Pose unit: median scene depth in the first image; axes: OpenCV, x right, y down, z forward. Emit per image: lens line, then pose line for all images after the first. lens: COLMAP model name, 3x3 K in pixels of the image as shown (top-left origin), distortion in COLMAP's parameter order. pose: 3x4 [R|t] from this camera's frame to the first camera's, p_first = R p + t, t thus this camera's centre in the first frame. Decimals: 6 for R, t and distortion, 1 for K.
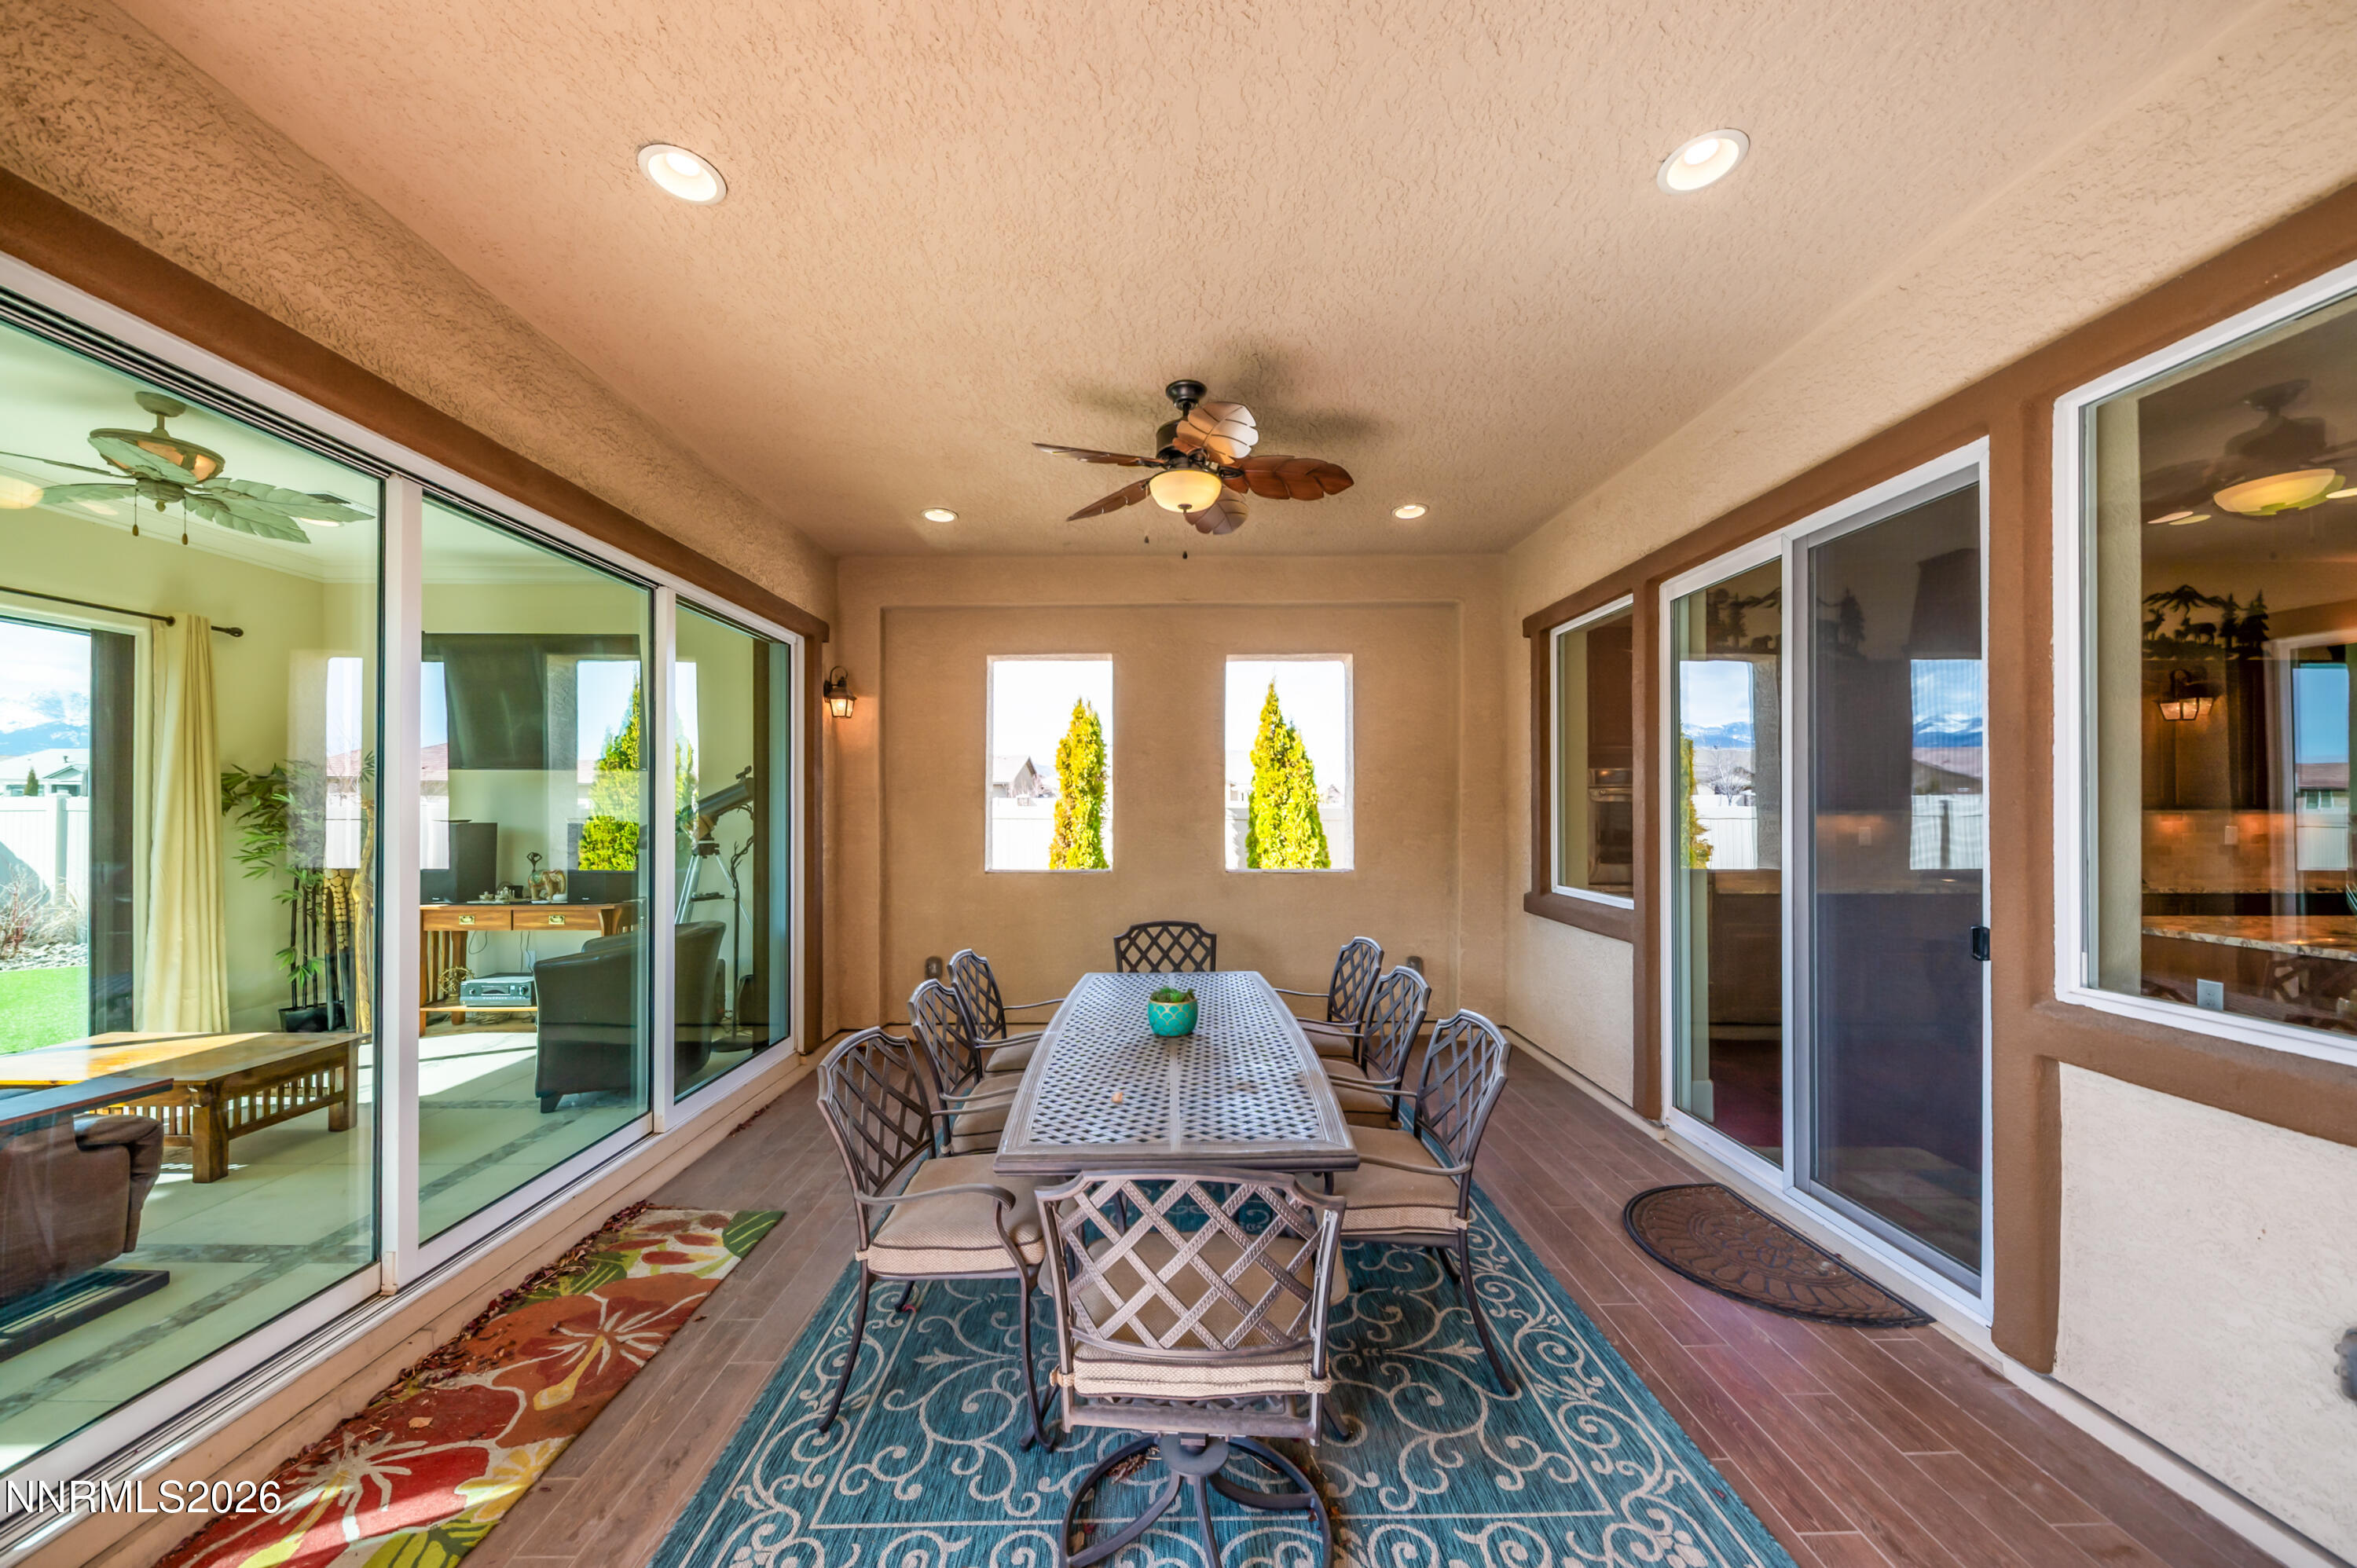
lens RADIAL K [[821.6, 0, 1175.7], [0, 821.6, 813.0], [0, 0, 1]] dist [0.003437, -0.001787]
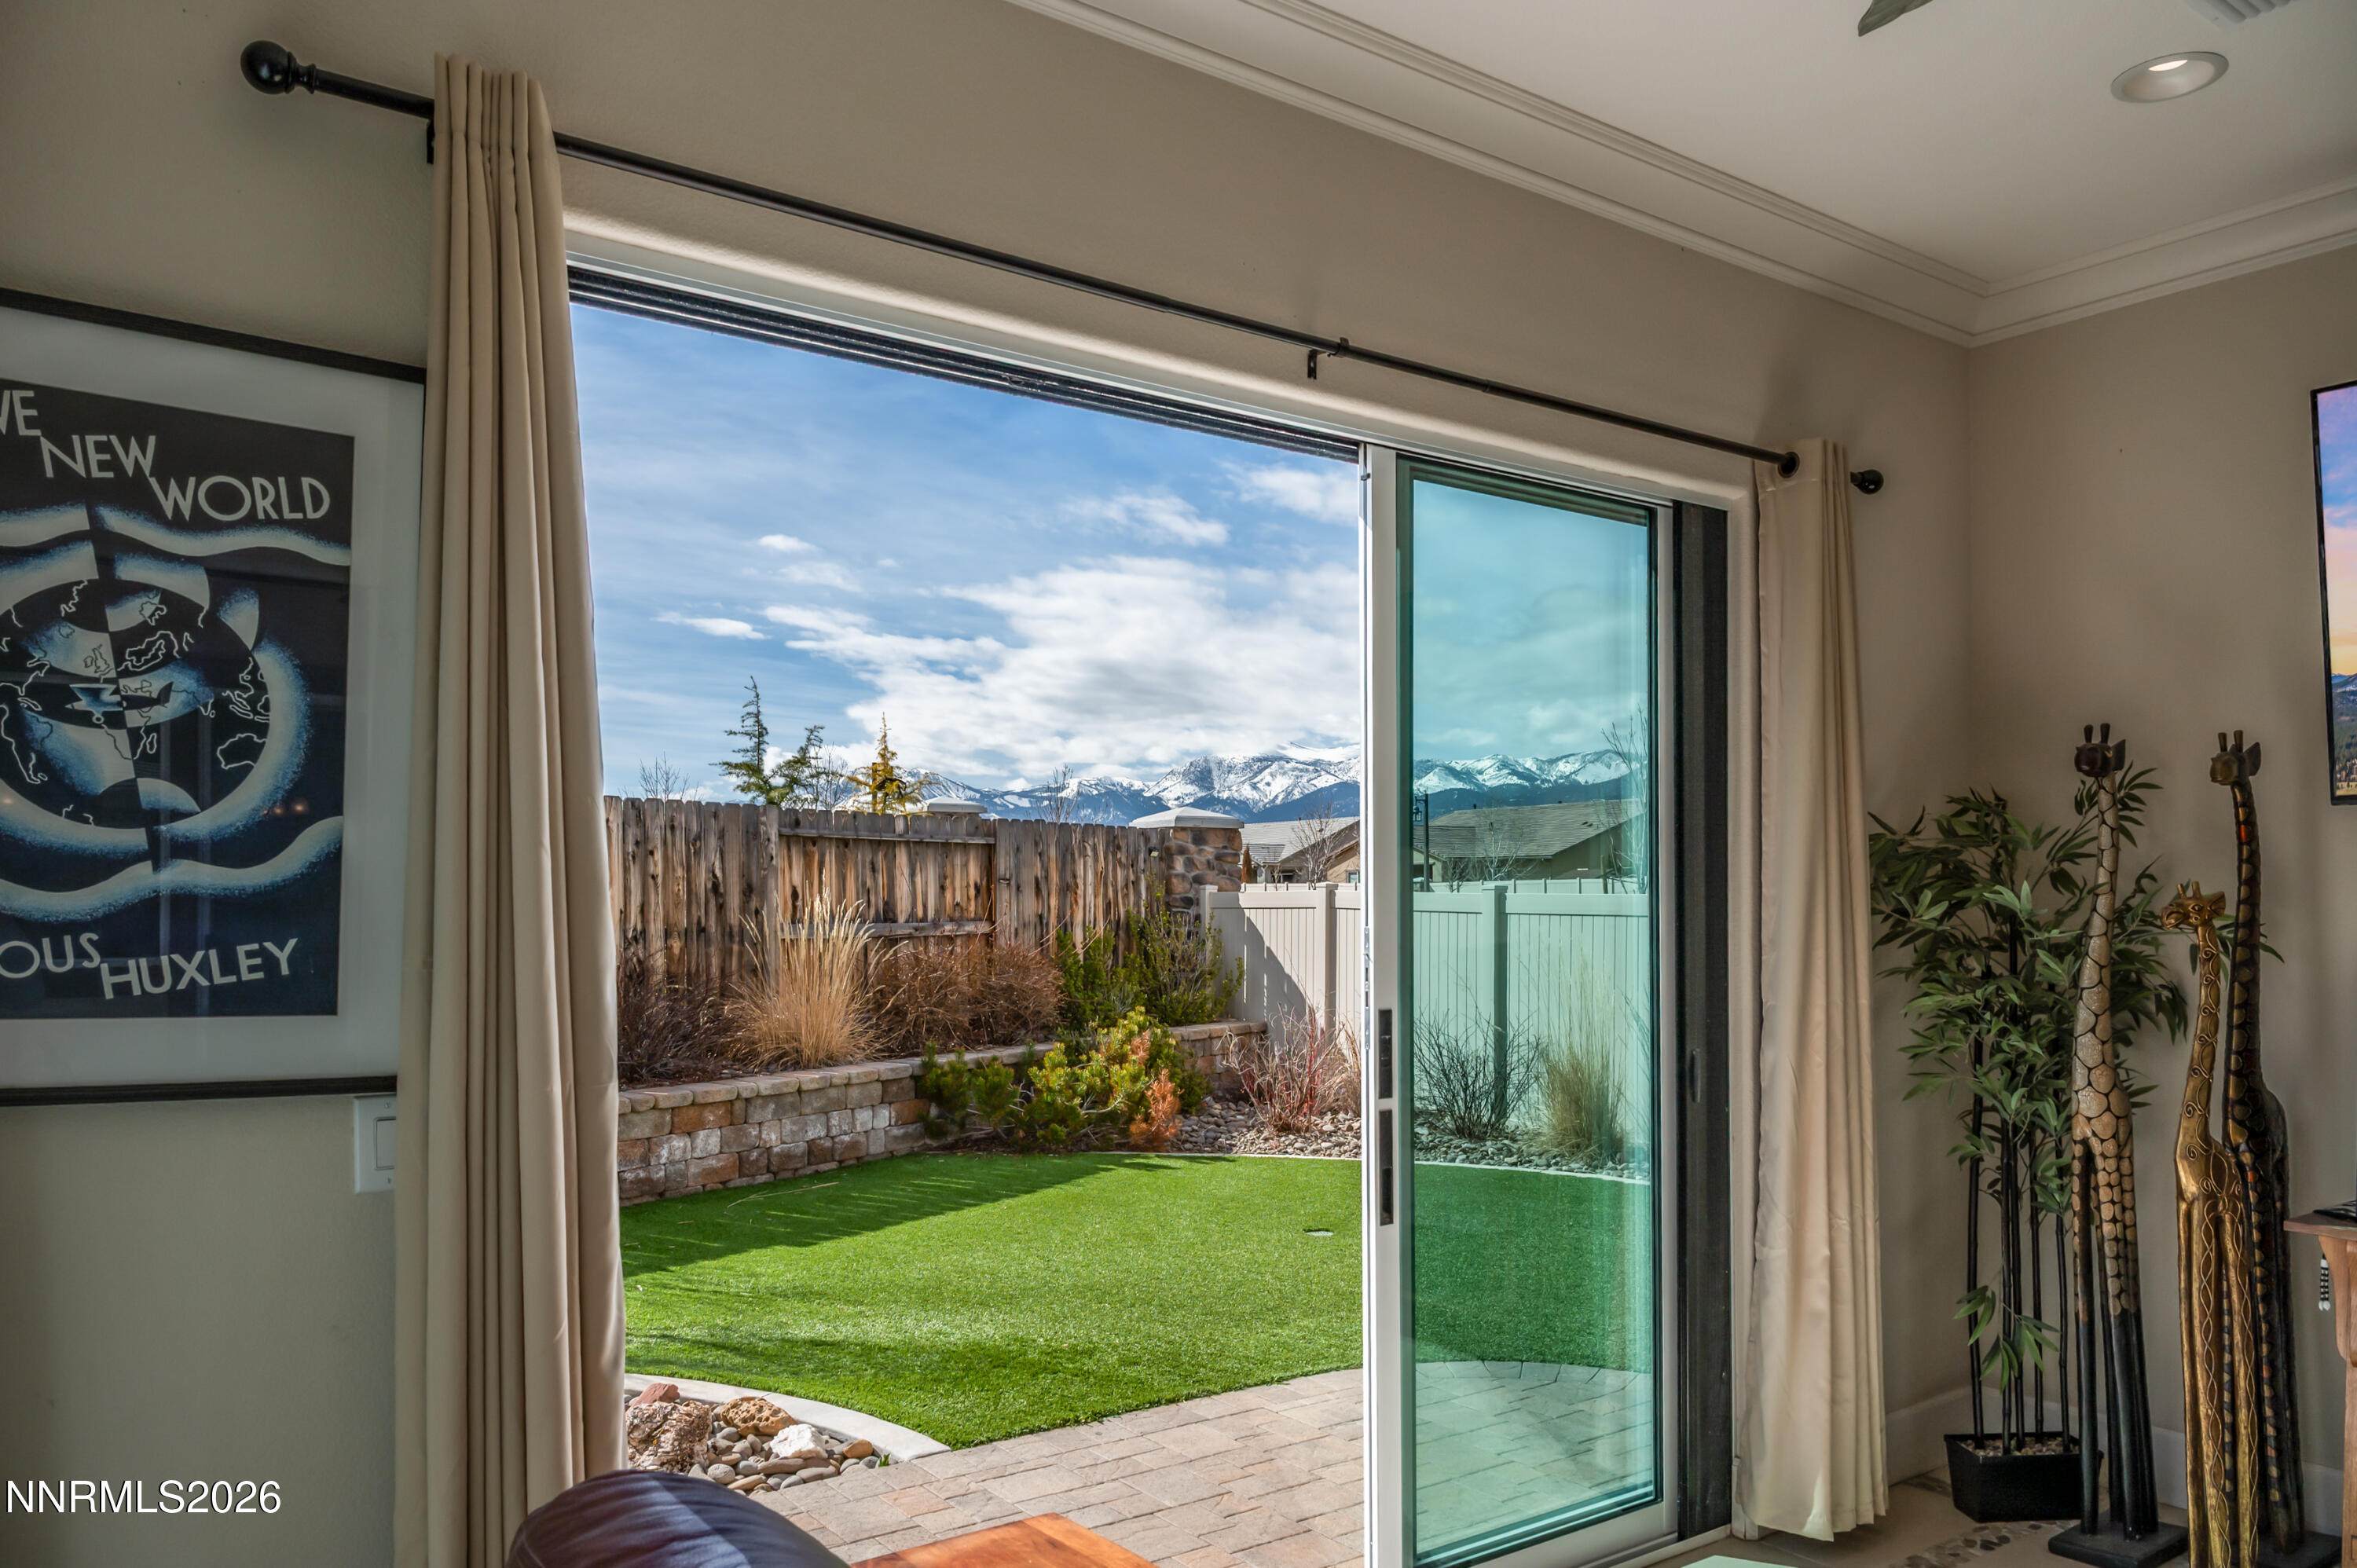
lens RADIAL K [[1641.1, 0, 1183.6], [0, 1641.1, 875.1], [0, 0, 1]] dist [0.027699, 0.001164]
pose [[0.579921, -0.013316, -0.814564, -0.644929], [-0.000363, 0.999862, -0.016603, -0.012561], [0.814673, 0.009924, 0.579836, 0.246128]]
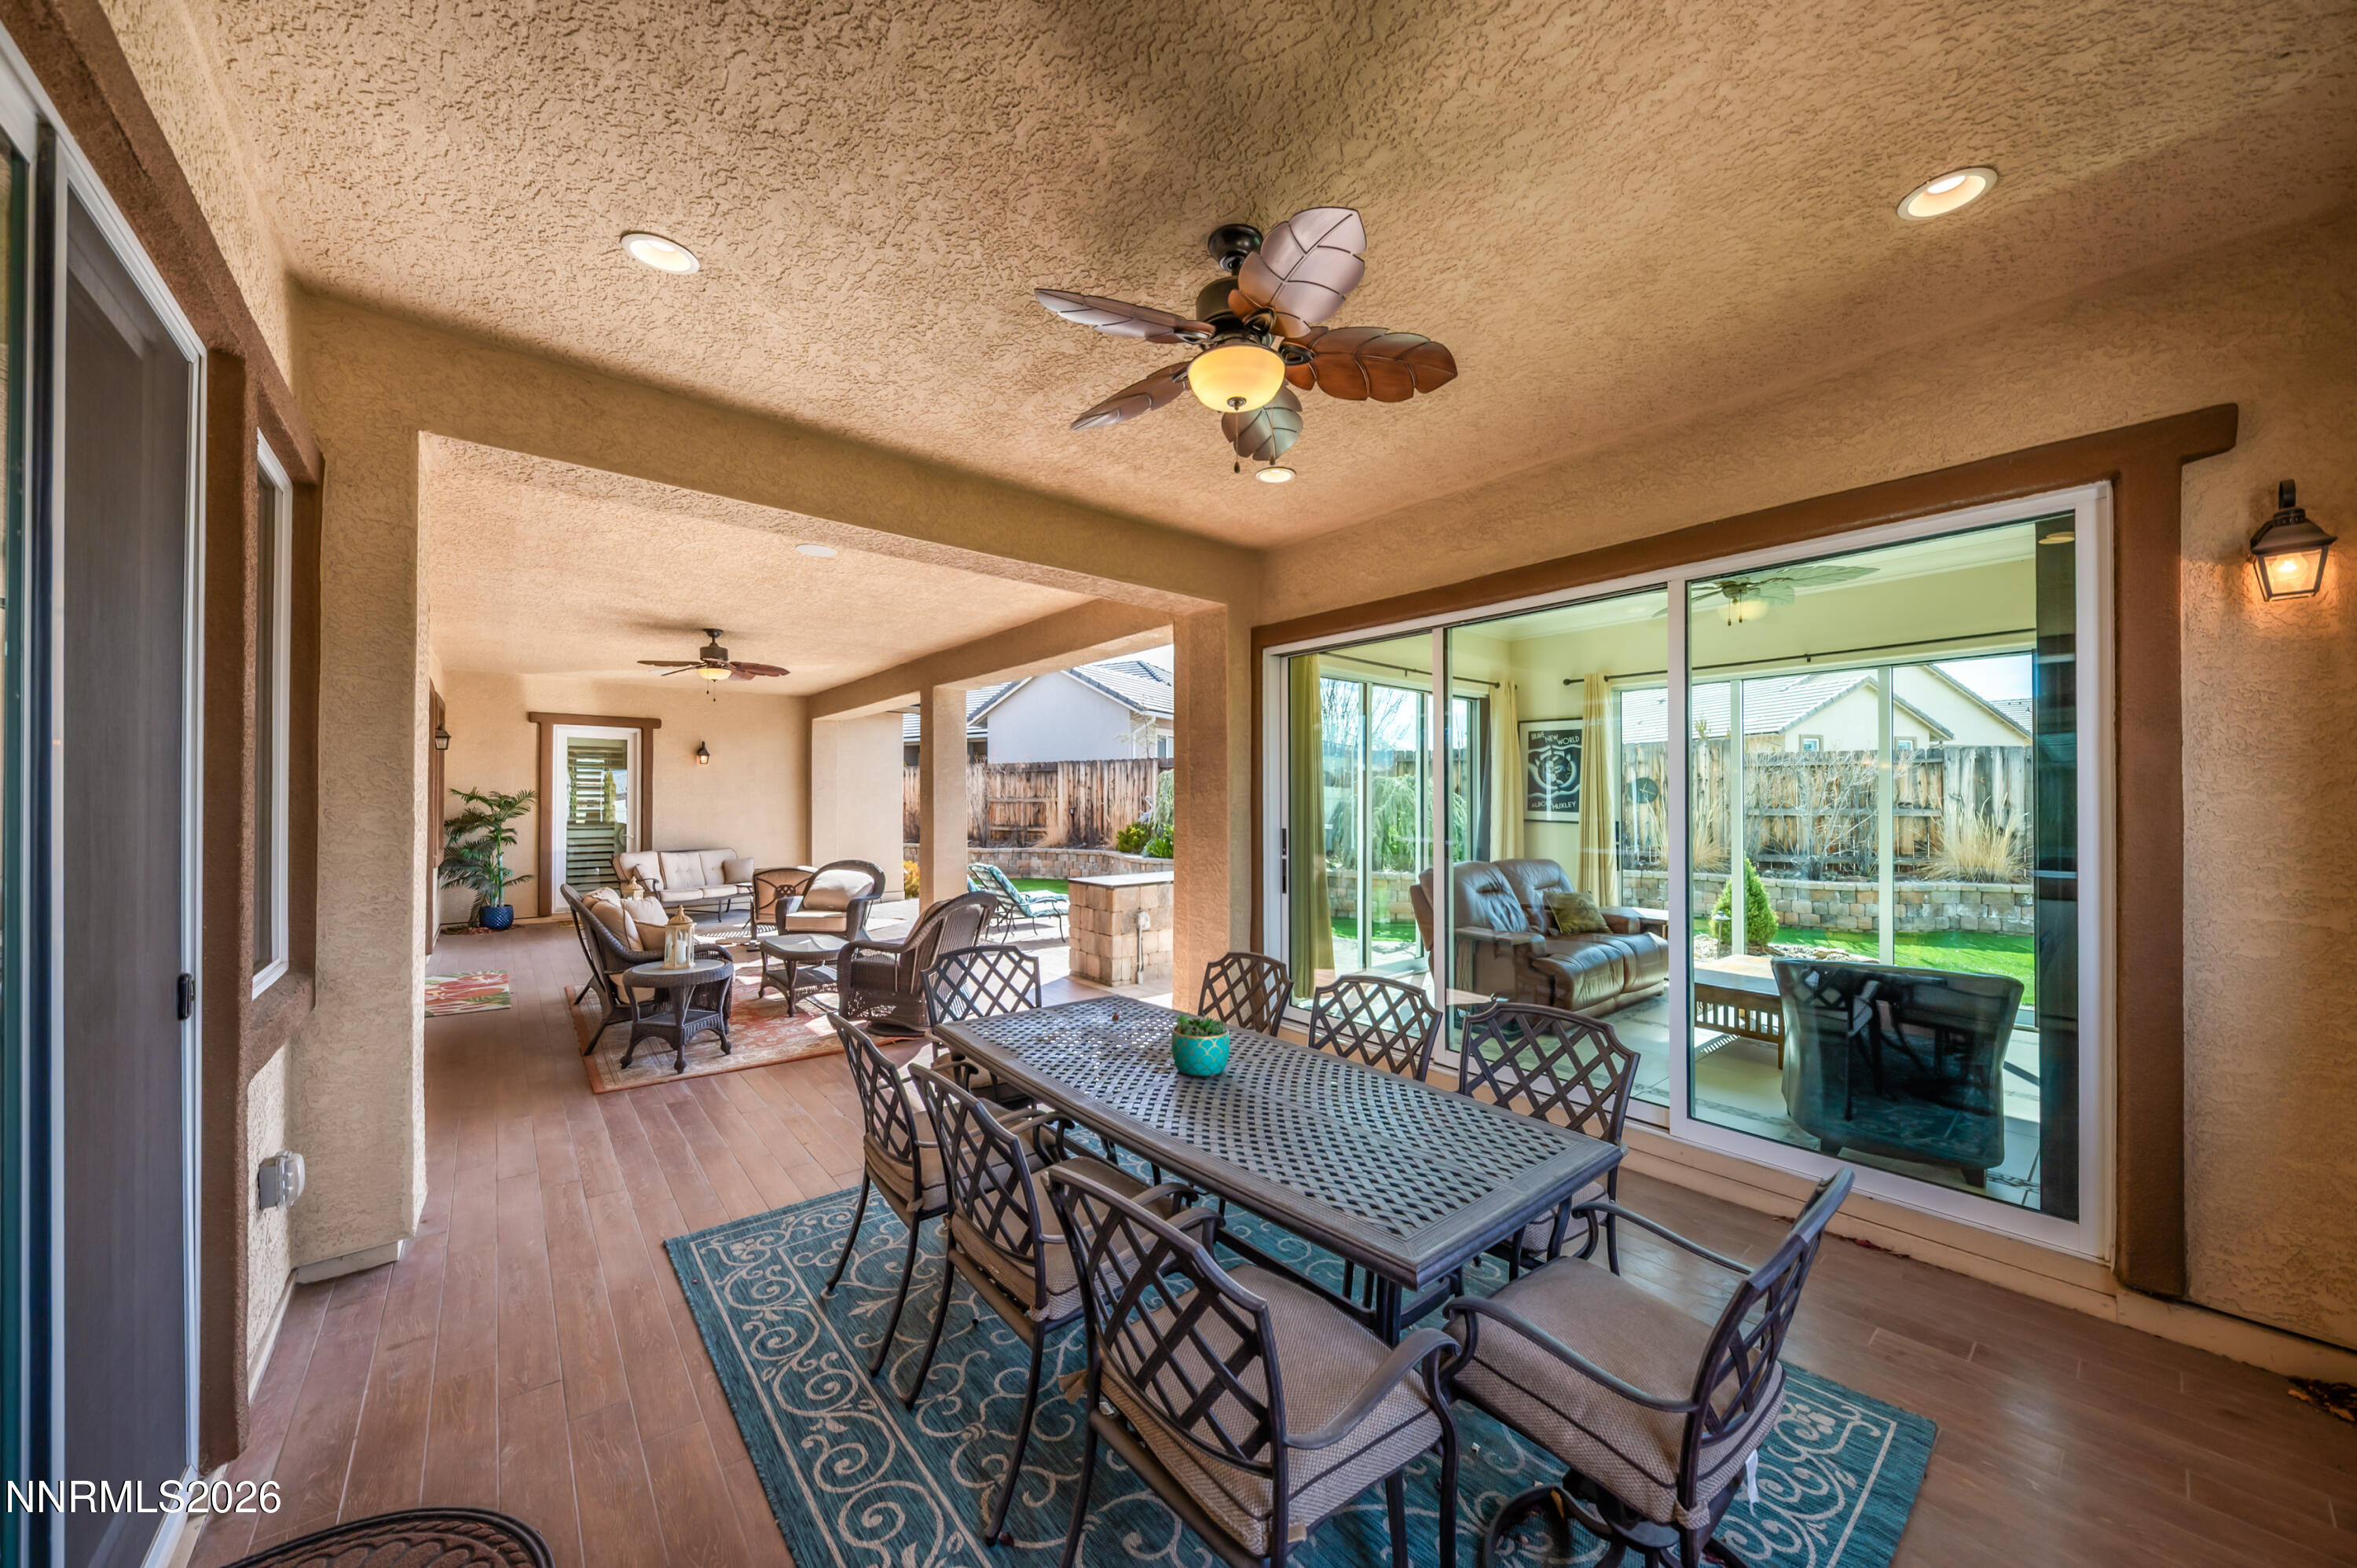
lens RADIAL K [[821.6, 0, 1194.8], [0, 821.6, 790.6], [0, 0, 1]] dist [0.003437, -0.001787]
pose [[-0.772584, -0.005123, -0.634892, 0.325275], [0.000226, 0.999965, -0.008345, -0.013069], [0.634913, -0.006591, -0.772556, 1.009456]]
